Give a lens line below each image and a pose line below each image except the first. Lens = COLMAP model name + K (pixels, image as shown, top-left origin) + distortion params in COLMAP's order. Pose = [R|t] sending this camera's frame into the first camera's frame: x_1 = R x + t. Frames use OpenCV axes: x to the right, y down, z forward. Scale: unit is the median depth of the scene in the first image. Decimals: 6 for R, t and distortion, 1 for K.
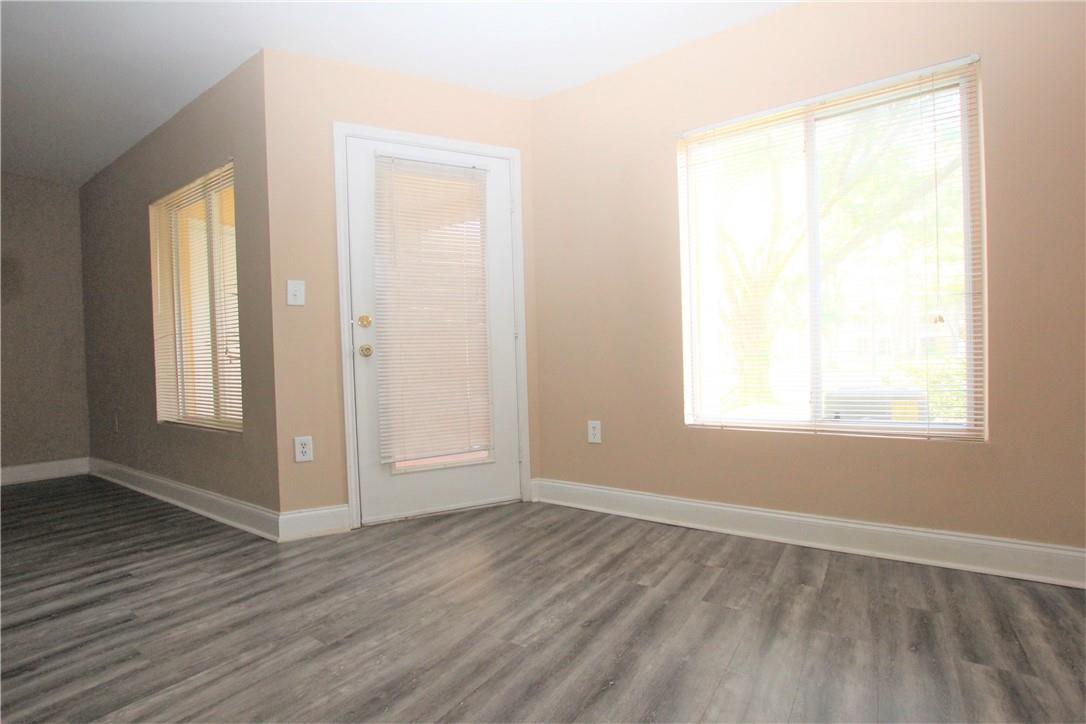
lens RADIAL K [[503.1, 0, 542.8], [0, 503.1, 366.9], [0, 0, 1]] dist [-0.033330, 0.006232]
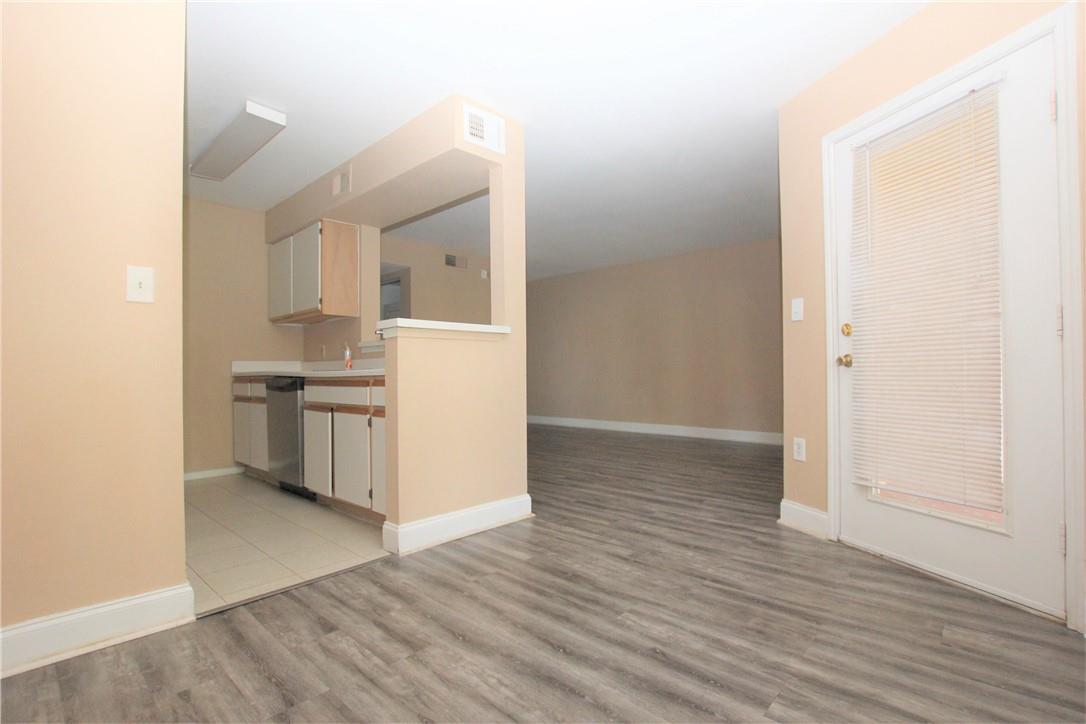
lens RADIAL K [[503.1, 0, 542.2], [0, 503.1, 366.5], [0, 0, 1]] dist [-0.033330, 0.006232]
pose [[-0.149627, 0.018508, -0.988569, 0.880911], [-0.000609, 0.999823, 0.018811, -0.051316], [0.988742, 0.003417, -0.149590, 0.749826]]
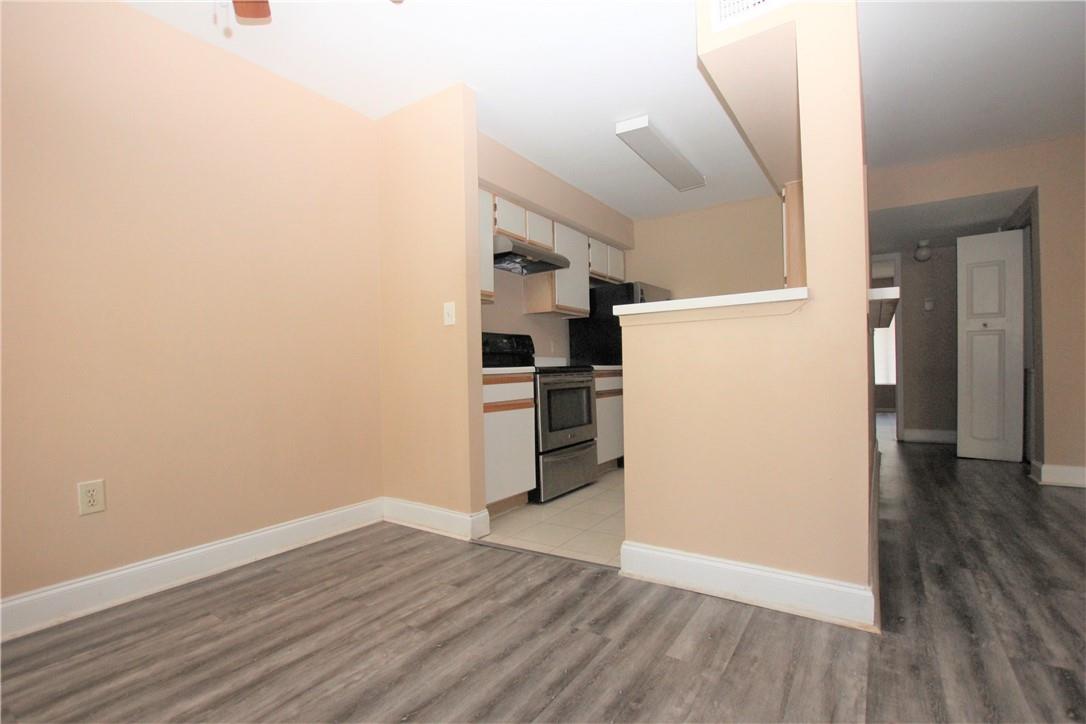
lens RADIAL K [[503.1, 0, 542.7], [0, 503.1, 368.5], [0, 0, 1]] dist [-0.033330, 0.006232]
pose [[-0.998765, 0.049650, 0.001773, -0.111158], [0.049667, 0.998706, 0.010971, -0.030881], [-0.001226, 0.011045, -0.999938, 1.298156]]
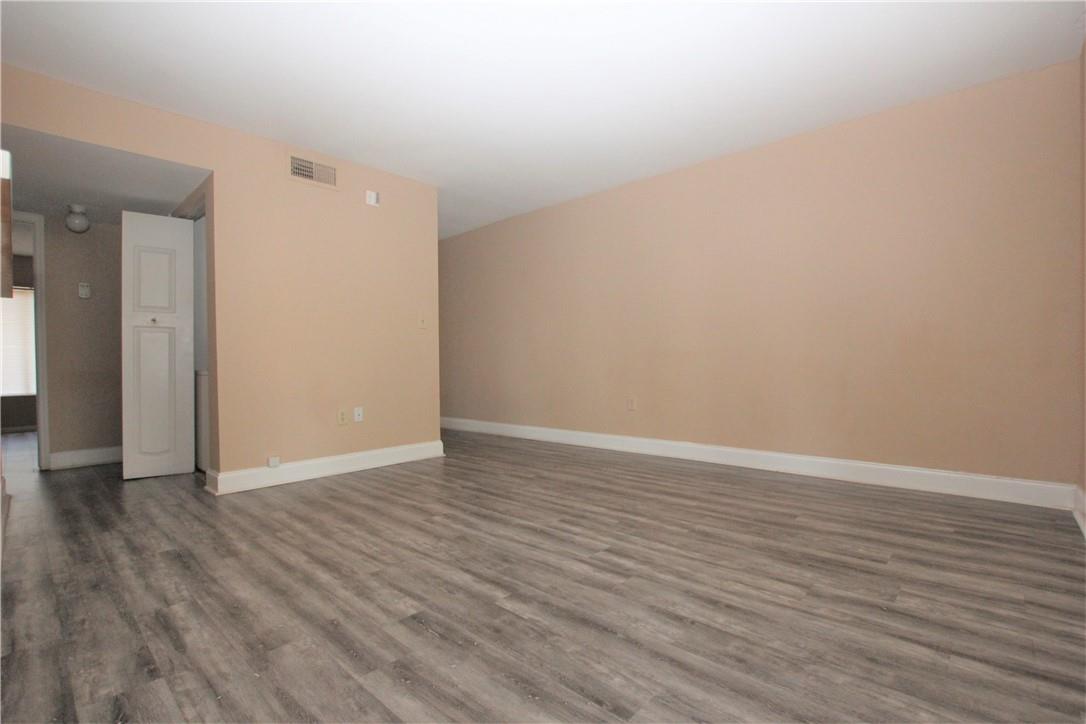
lens RADIAL K [[503.1, 0, 543.5], [0, 503.1, 371.8], [0, 0, 1]] dist [-0.033330, 0.006232]
pose [[-0.154876, 0.050772, -0.986628, -0.438151], [0.005555, 0.998708, 0.050522, 0.007111], [0.987918, 0.002344, -0.154958, 0.873023]]
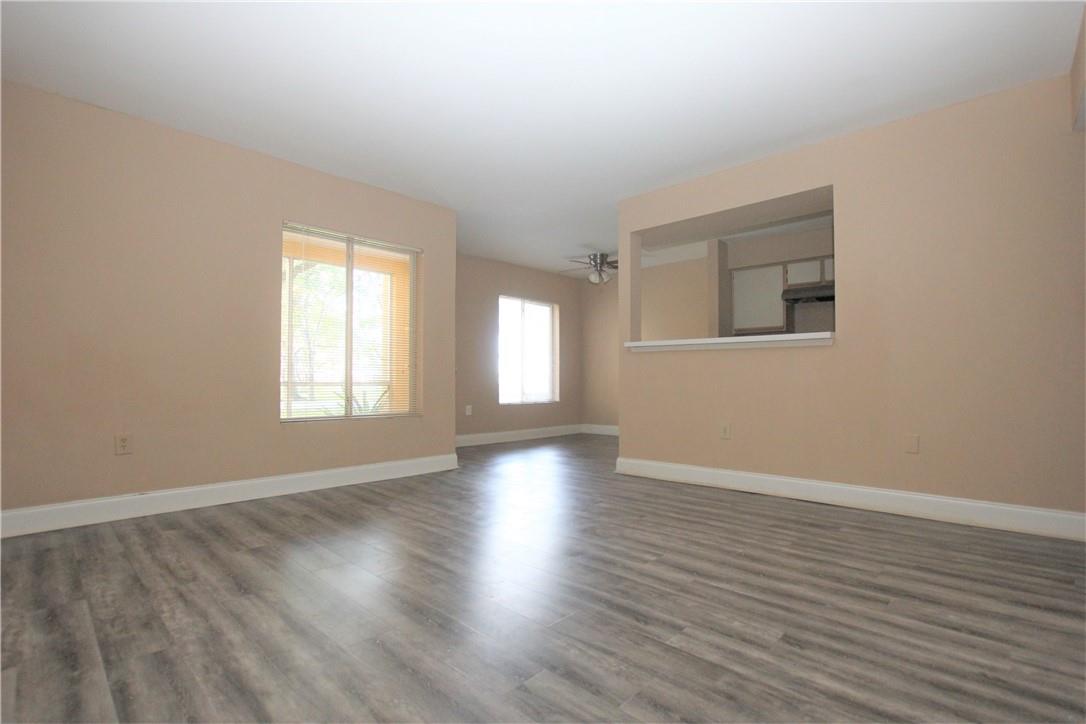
lens RADIAL K [[503.1, 0, 544.3], [0, 503.1, 365.4], [0, 0, 1]] dist [-0.033330, 0.006232]
pose [[0.169038, 0.054684, 0.984091, -2.906272], [0.008691, 0.998338, -0.056969, 0.087479], [-0.985571, 0.018183, 0.168282, 0.419002]]
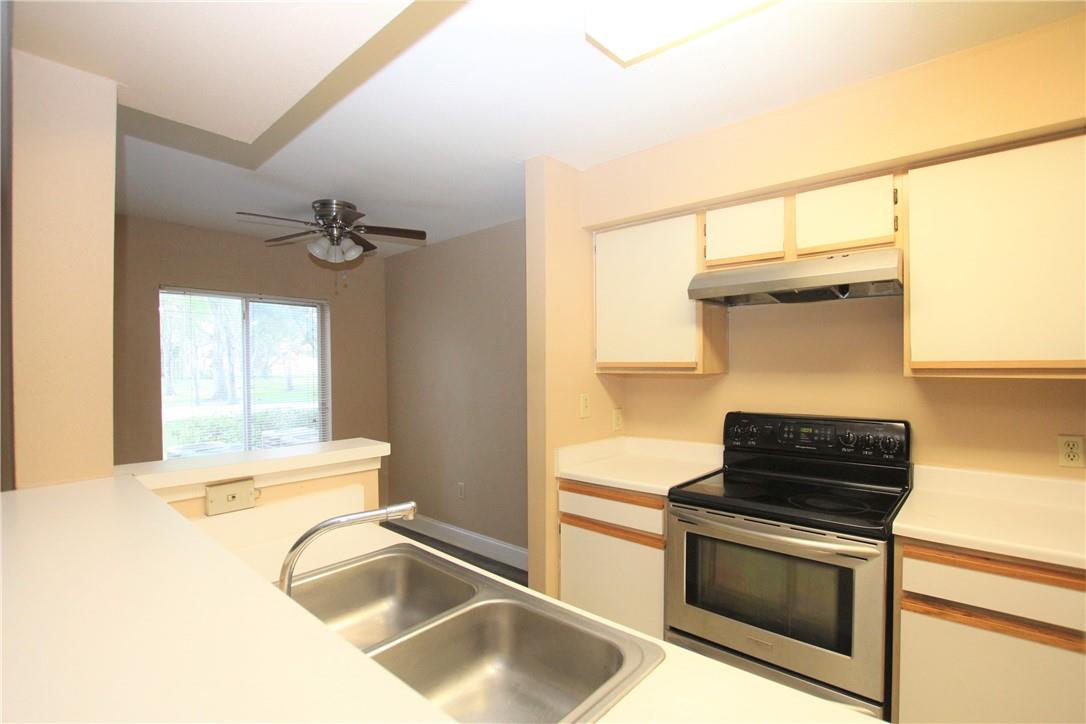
lens RADIAL K [[503.1, 0, 535.0], [0, 503.1, 365.7], [0, 0, 1]] dist [-0.033330, 0.006232]
pose [[0.148210, 0.023779, 0.988670, -1.151106], [0.019003, 0.999458, -0.026887, -0.248855], [-0.988773, 0.022772, 0.147678, -0.231043]]
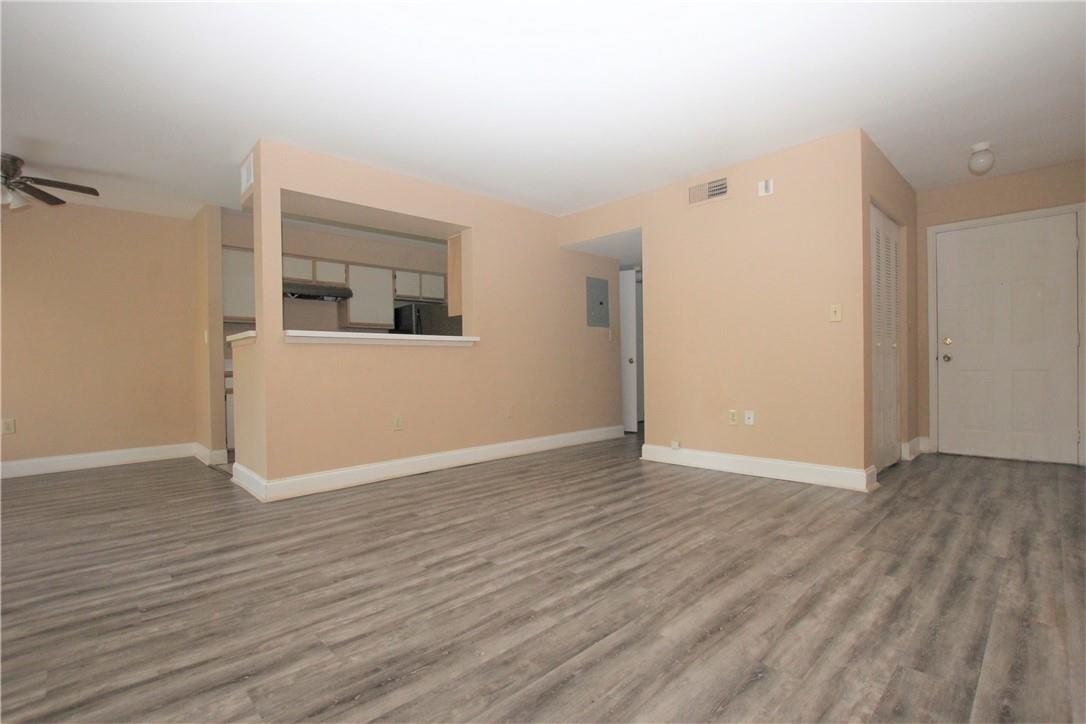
lens RADIAL K [[503.1, 0, 540.5], [0, 503.1, 367.2], [0, 0, 1]] dist [-0.033330, 0.006232]
pose [[-0.975892, 0.043970, 0.213777, -1.901265], [0.048313, 0.998718, 0.015129, 0.007823], [-0.212838, 0.025092, -0.976765, 1.900438]]
